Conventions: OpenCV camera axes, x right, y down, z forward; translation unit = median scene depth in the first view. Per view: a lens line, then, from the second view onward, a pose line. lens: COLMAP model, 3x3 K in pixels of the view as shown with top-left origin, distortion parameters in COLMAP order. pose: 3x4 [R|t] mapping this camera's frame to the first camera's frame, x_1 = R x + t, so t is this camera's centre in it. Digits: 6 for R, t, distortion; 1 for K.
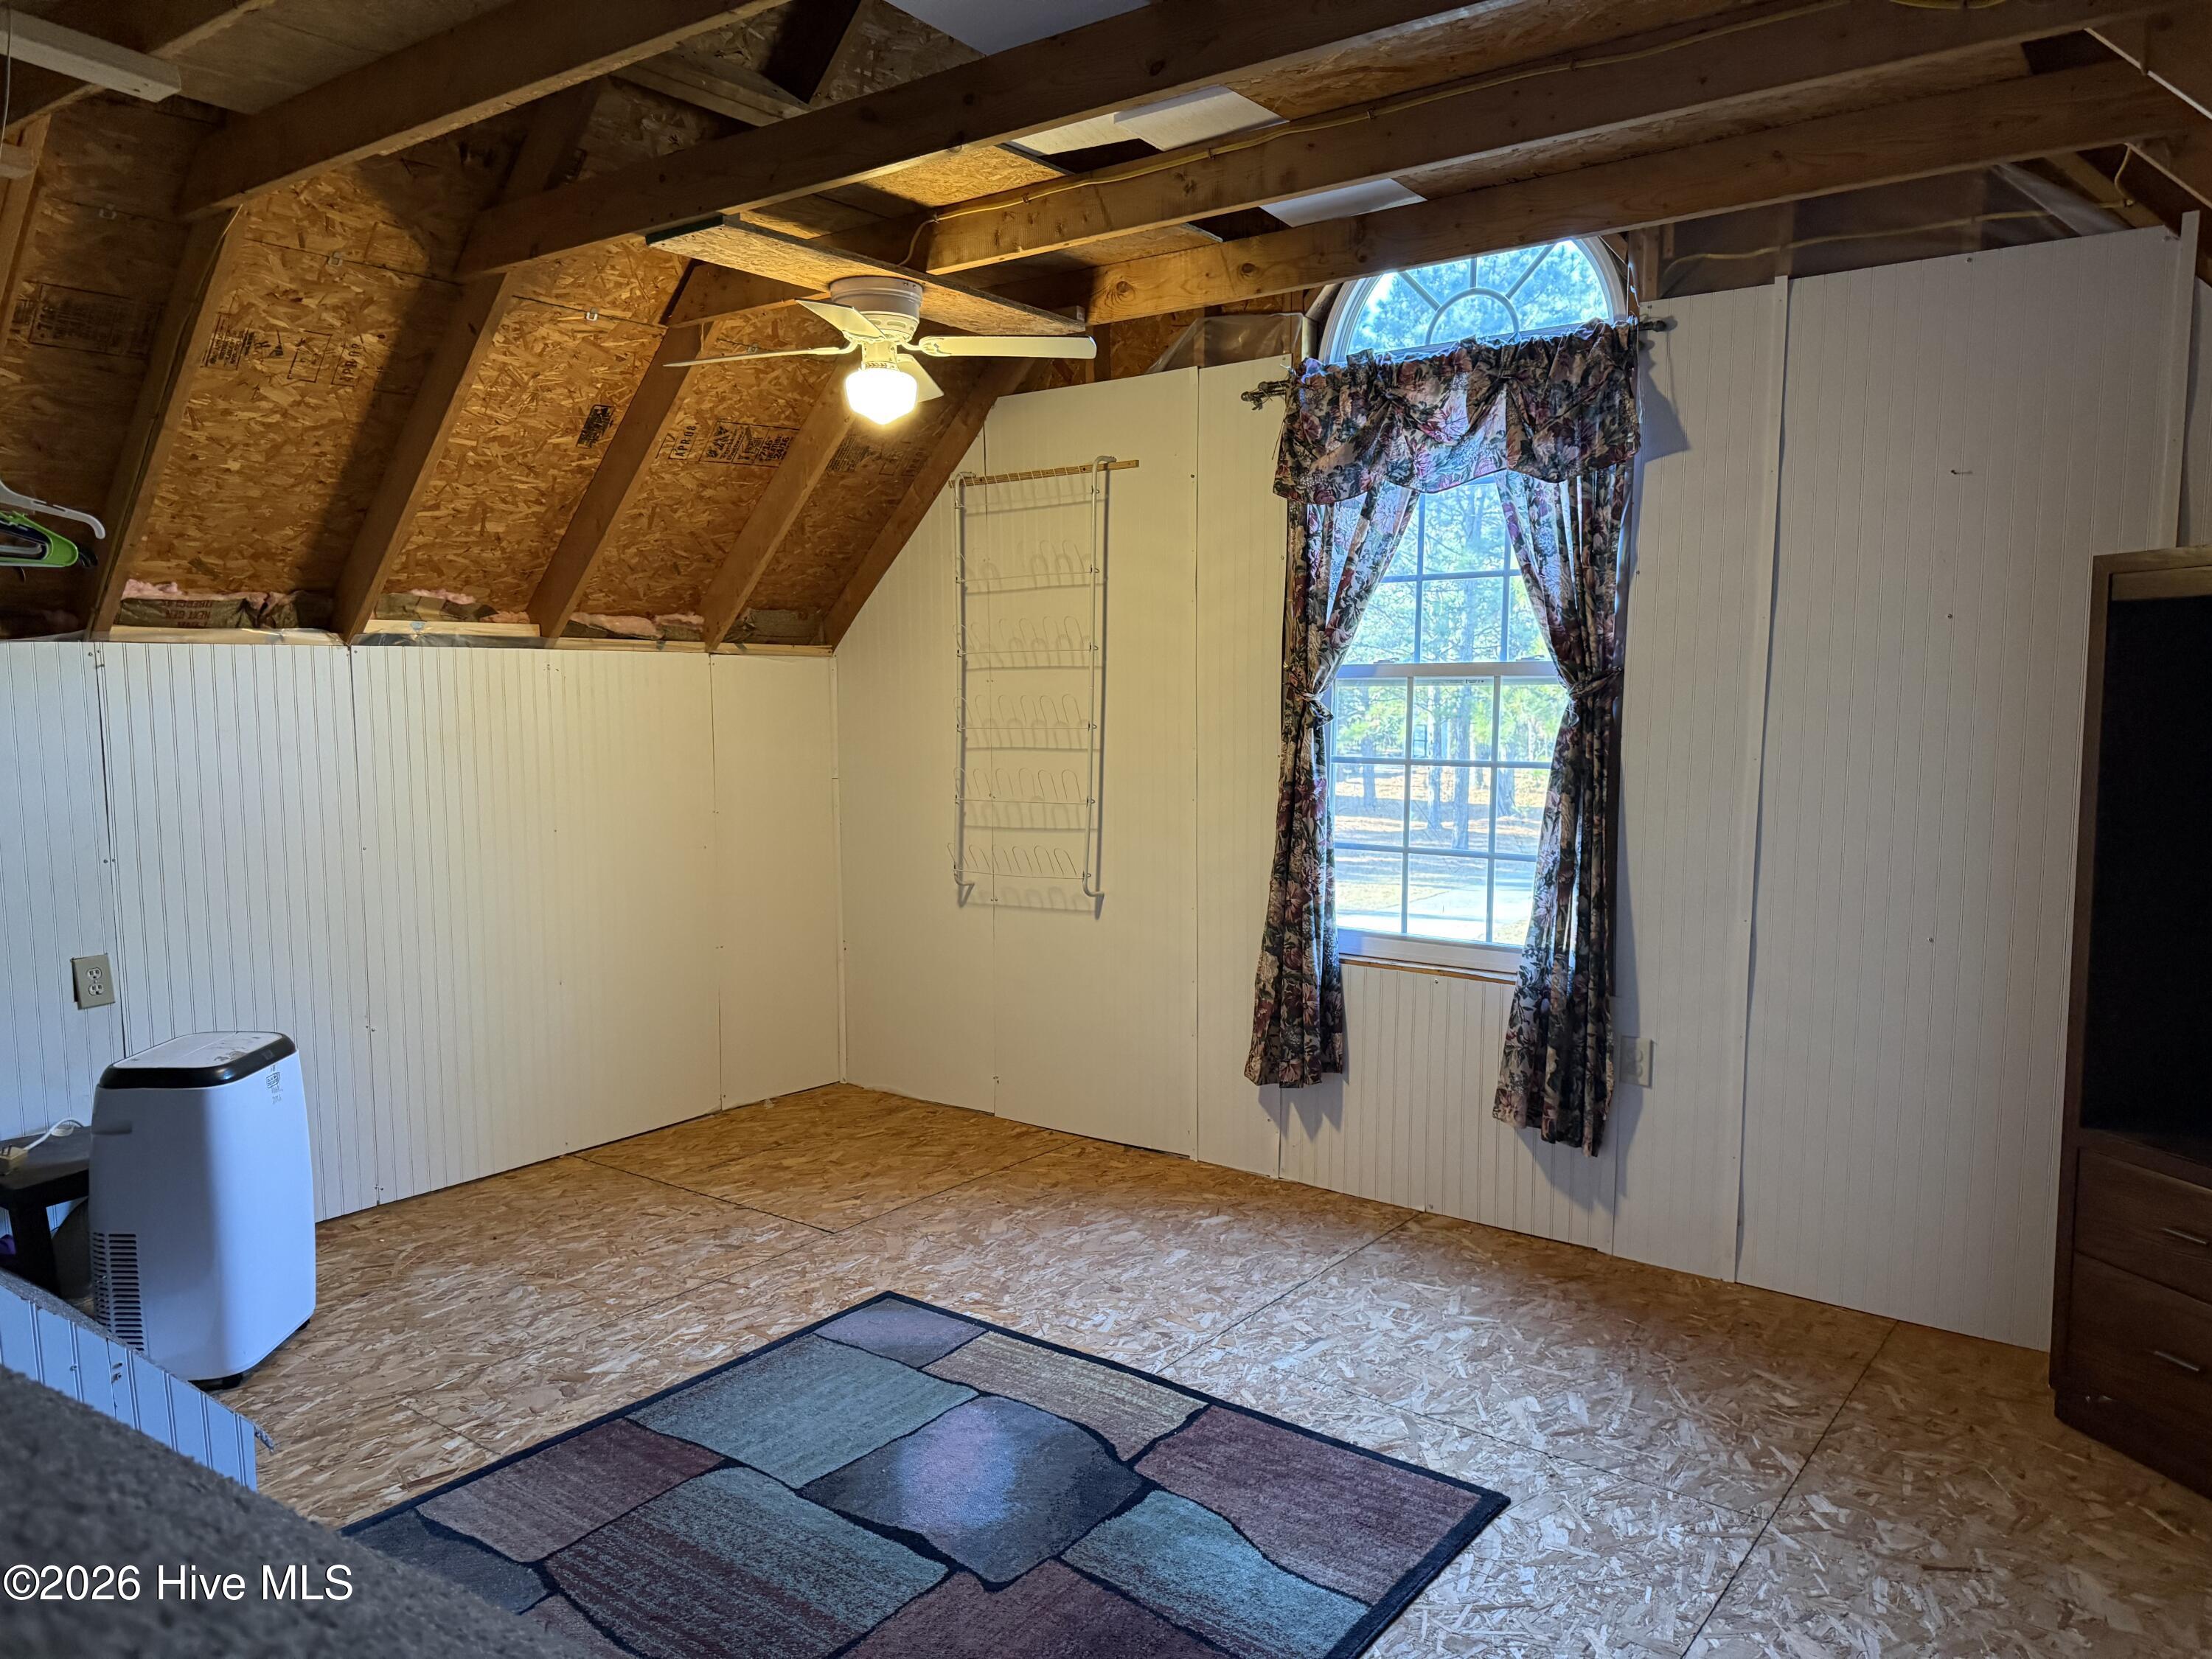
lens RADIAL K [[1561.3, 0, 1104.4], [0, 1561.3, 837.4], [0, 0, 1]] dist [0.052276, -0.067940]
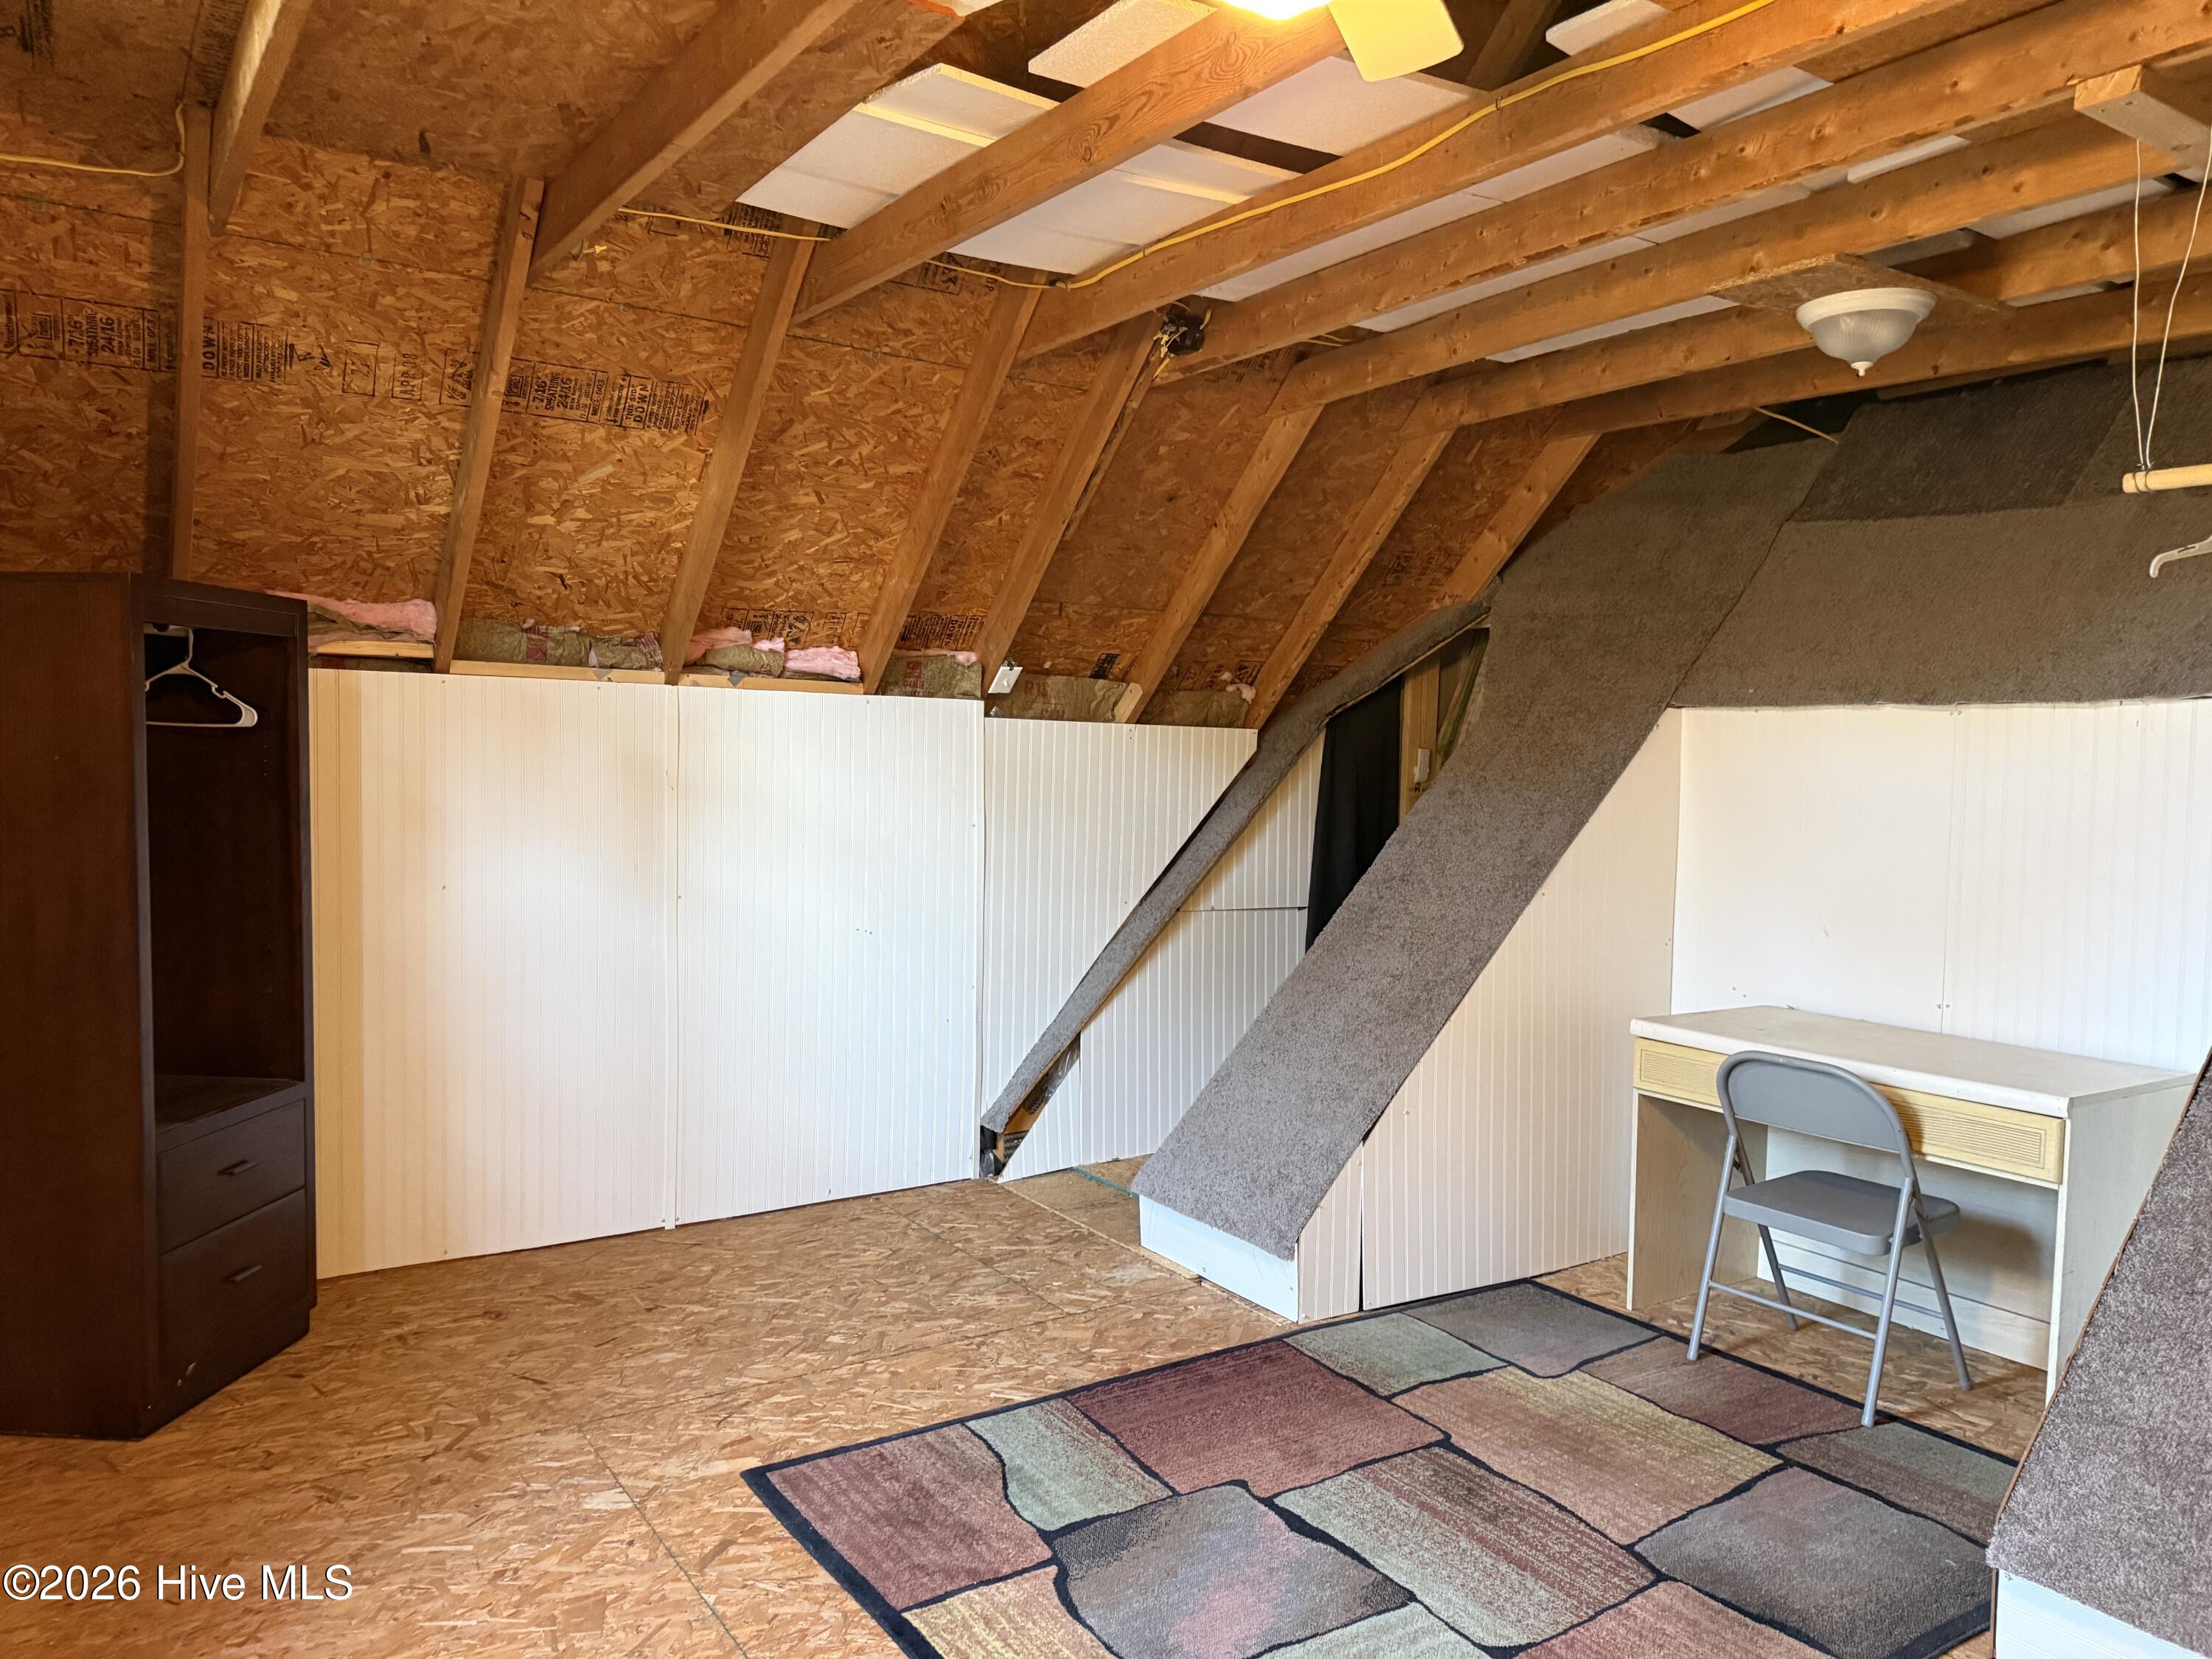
lens RADIAL K [[1561.3, 0, 1106.4], [0, 1561.3, 824.0], [0, 0, 1]] dist [0.052276, -0.067940]
pose [[-0.941202, -0.042426, 0.335170, -0.339086], [0.010247, 0.988043, 0.153840, -0.185841], [-0.337689, 0.148229, -0.929513, 1.990180]]
